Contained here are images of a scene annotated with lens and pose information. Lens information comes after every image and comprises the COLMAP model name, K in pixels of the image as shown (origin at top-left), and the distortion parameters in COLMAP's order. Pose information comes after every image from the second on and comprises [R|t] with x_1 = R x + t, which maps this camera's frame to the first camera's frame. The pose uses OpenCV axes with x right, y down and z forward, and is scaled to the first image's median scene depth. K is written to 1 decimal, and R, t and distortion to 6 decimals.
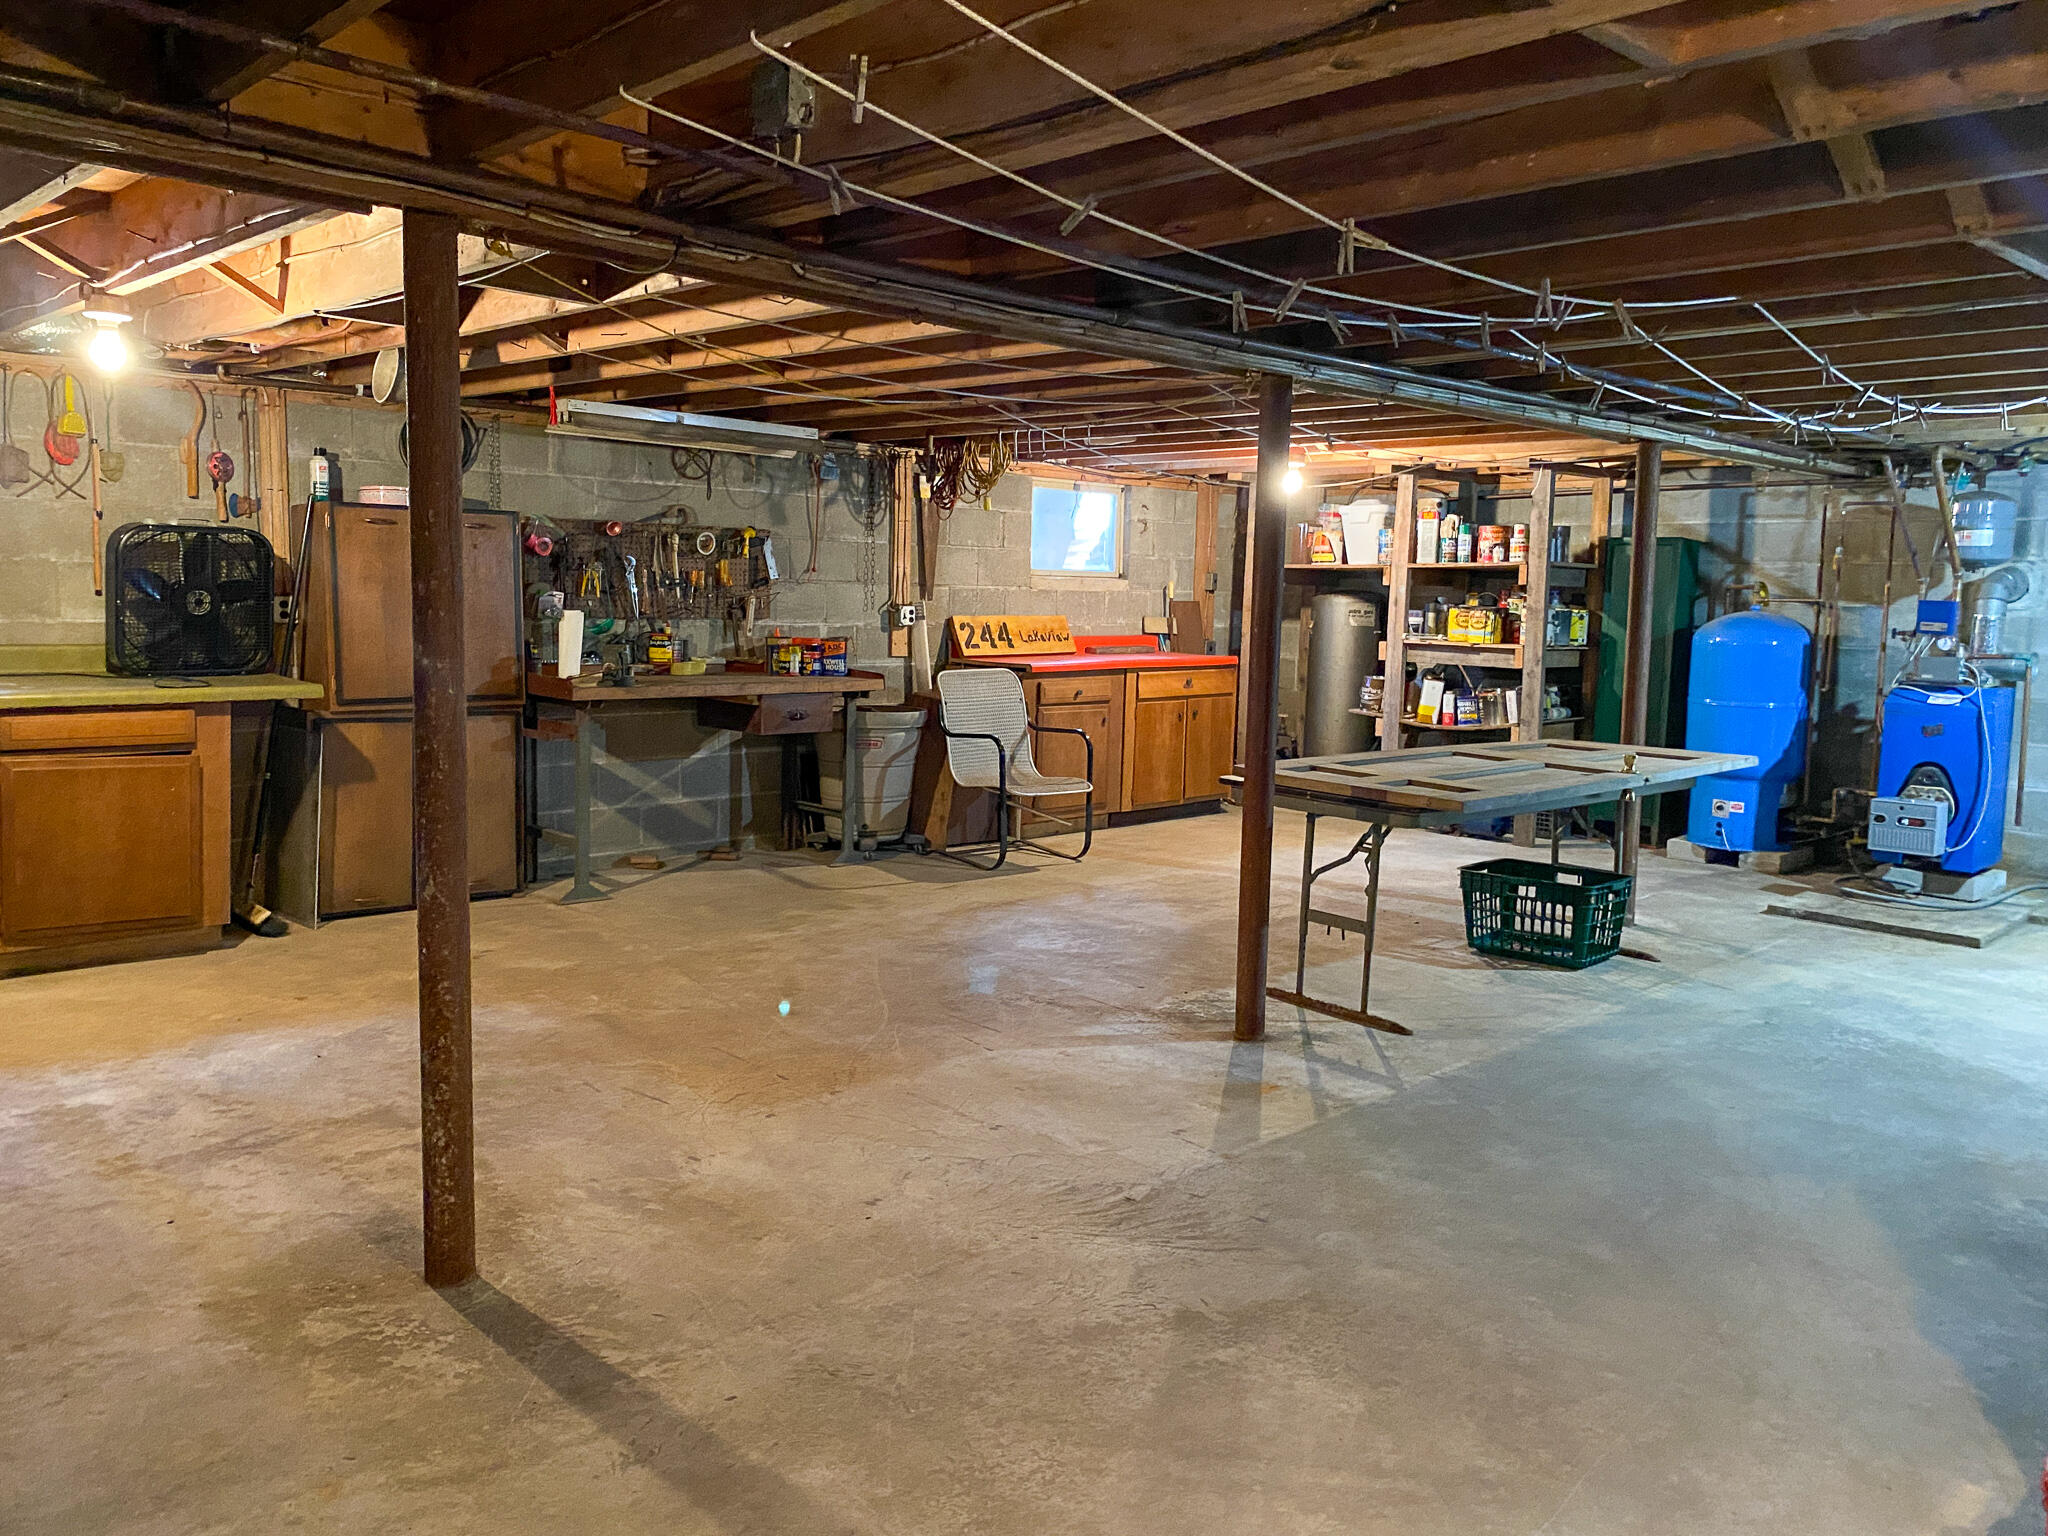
lens RADIAL K [[1567.0, 0, 1088.1], [0, 1567.0, 763.0], [0, 0, 1]] dist [0.051758, -0.002114]
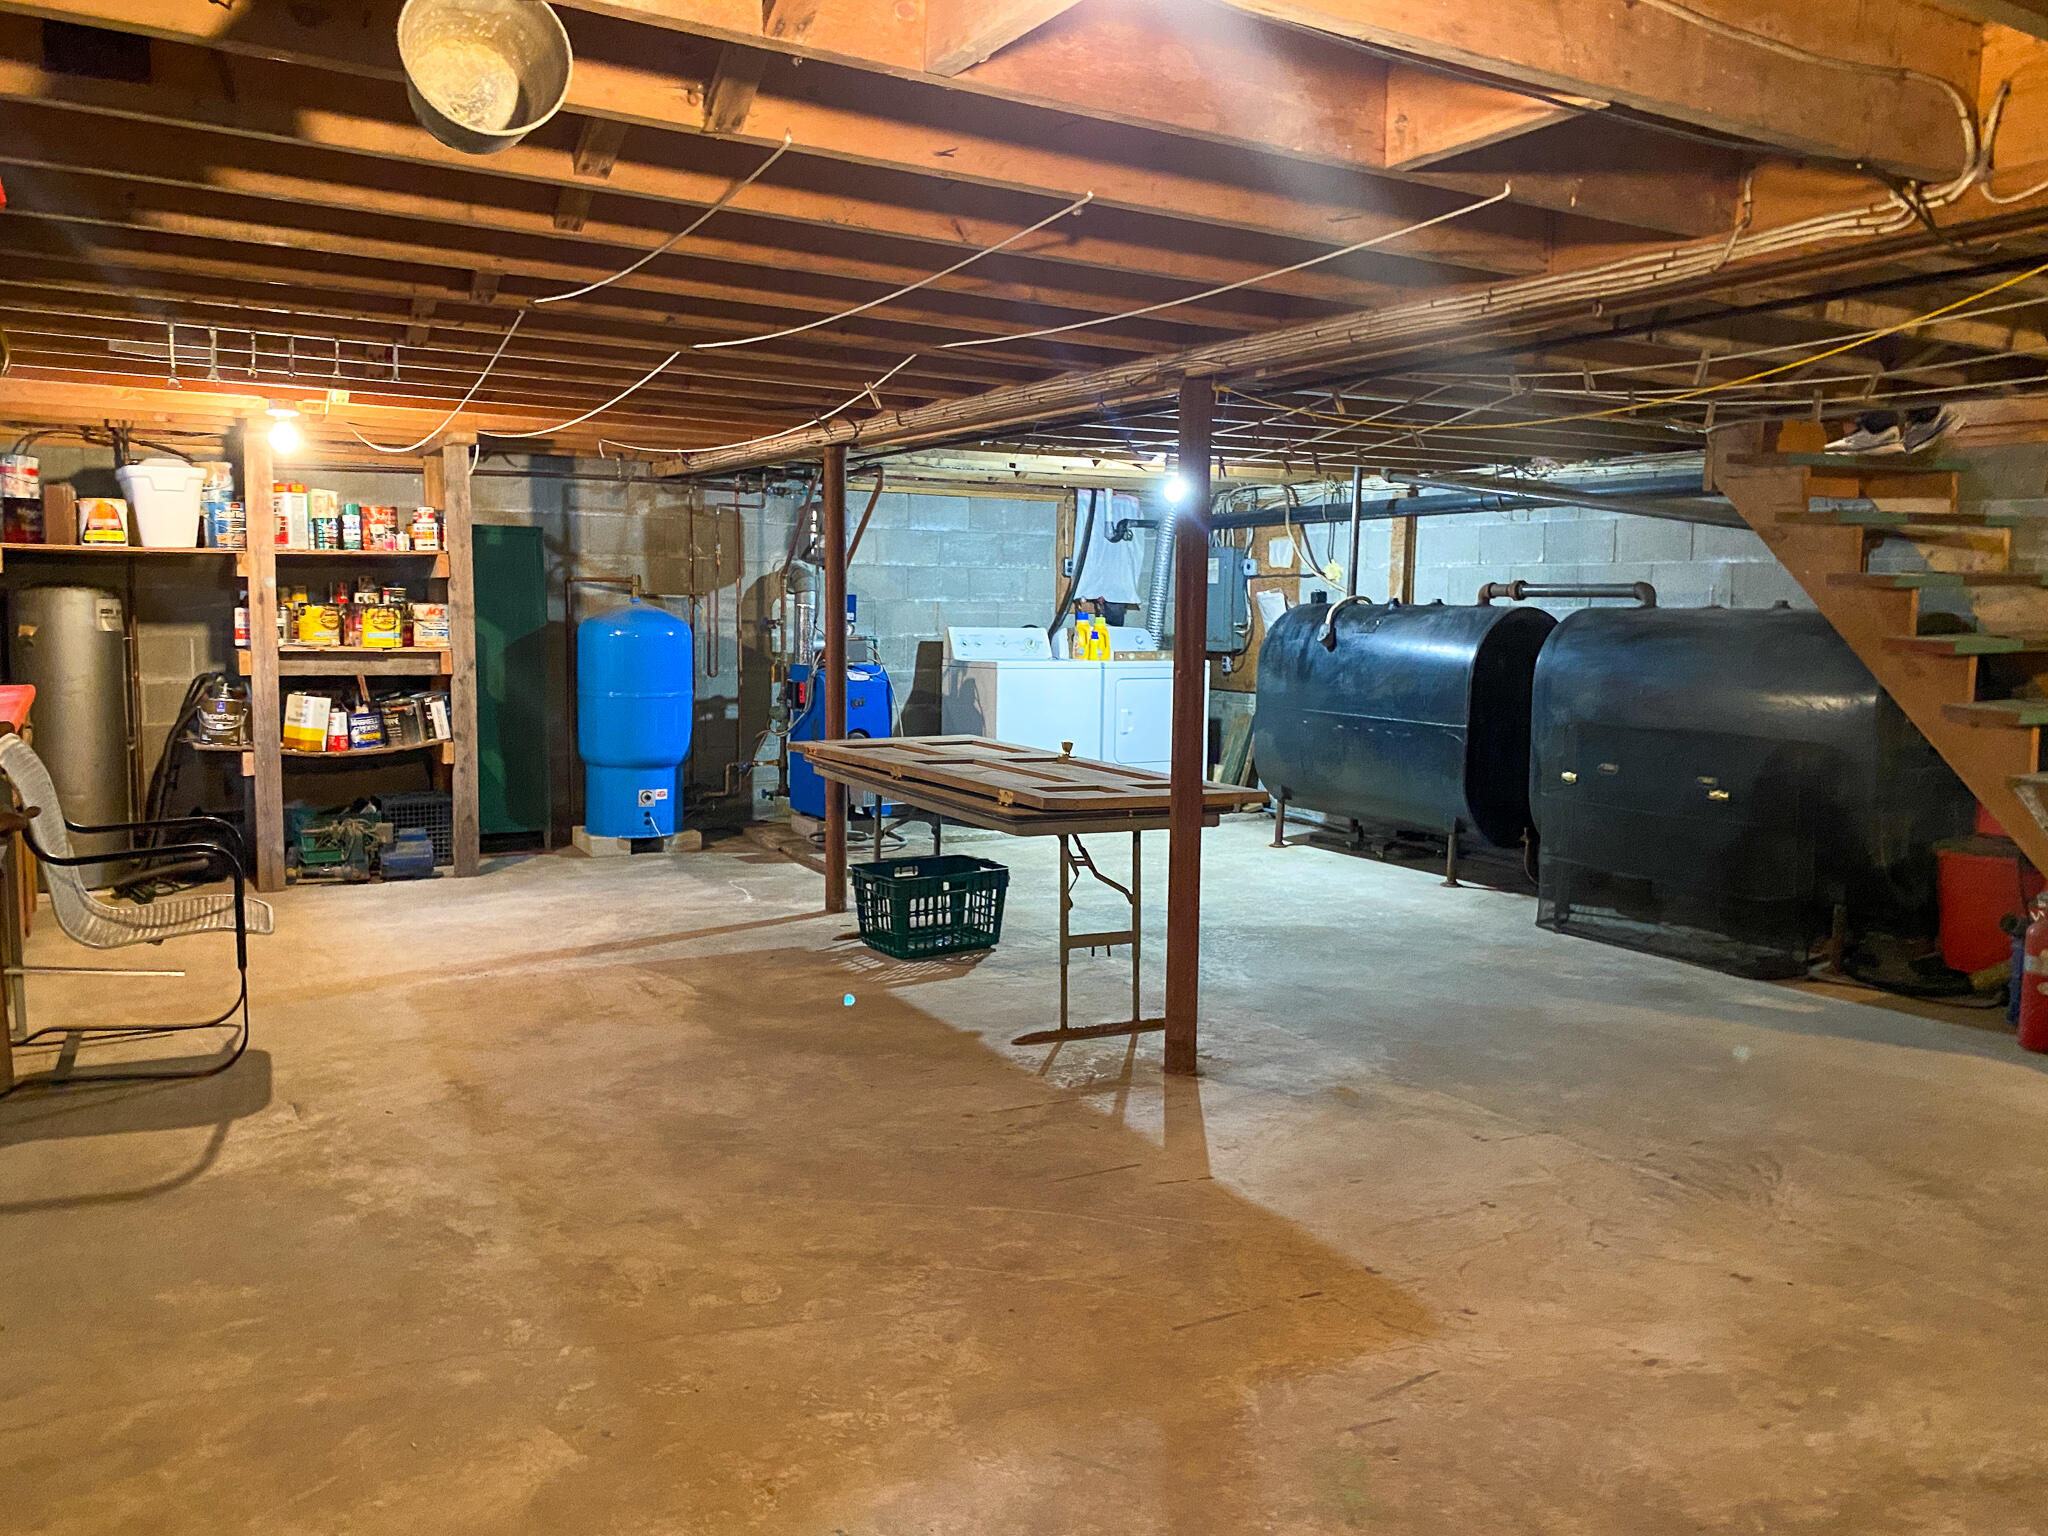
lens RADIAL K [[1524.6, 0, 1024.0], [0, 1524.6, 768.0], [0, 0, 1]] dist [0.021078, 0.000056]
pose [[0.271375, -0.126977, 0.954061, -0.753292], [0.098716, 0.989704, 0.103642, -0.109796], [-0.957398, 0.066055, 0.281115, 0.786406]]
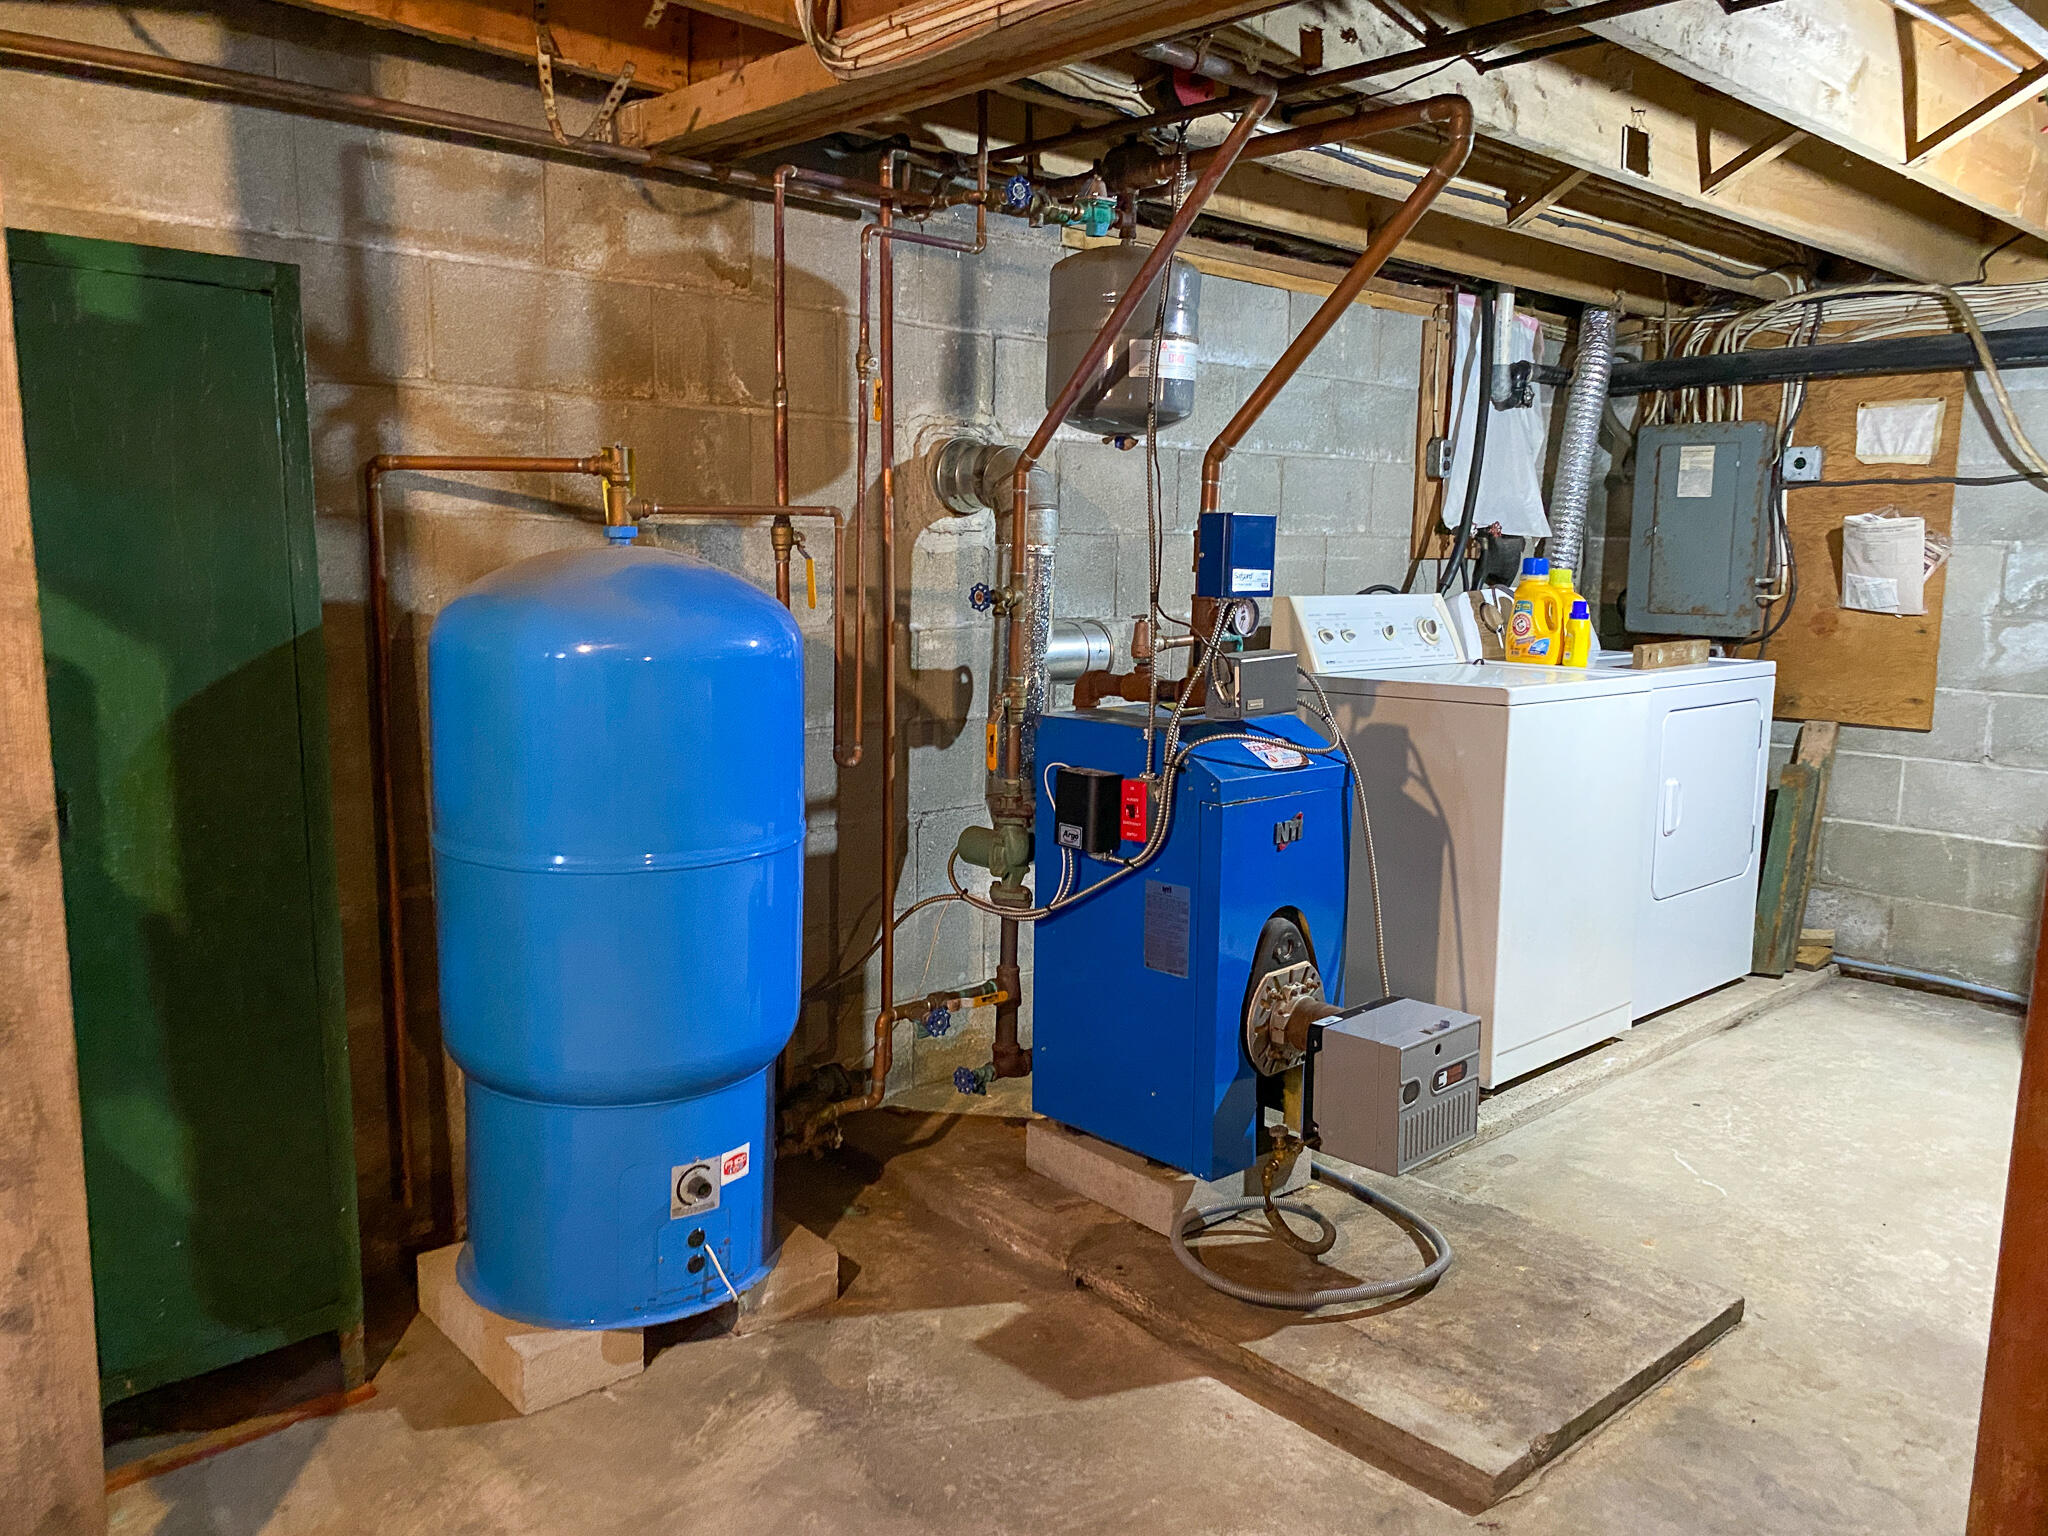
lens RADIAL K [[1553.6, 0, 1024.0], [0, 1553.6, 768.0], [0, 0, 1]] dist [-0.000285, 0.000630]
pose [[0.053507, -0.177129, 0.982732, 0.190769], [0.093449, 0.980711, 0.171676, -0.157992], [-0.994185, 0.082649, 0.069028, 1.457375]]
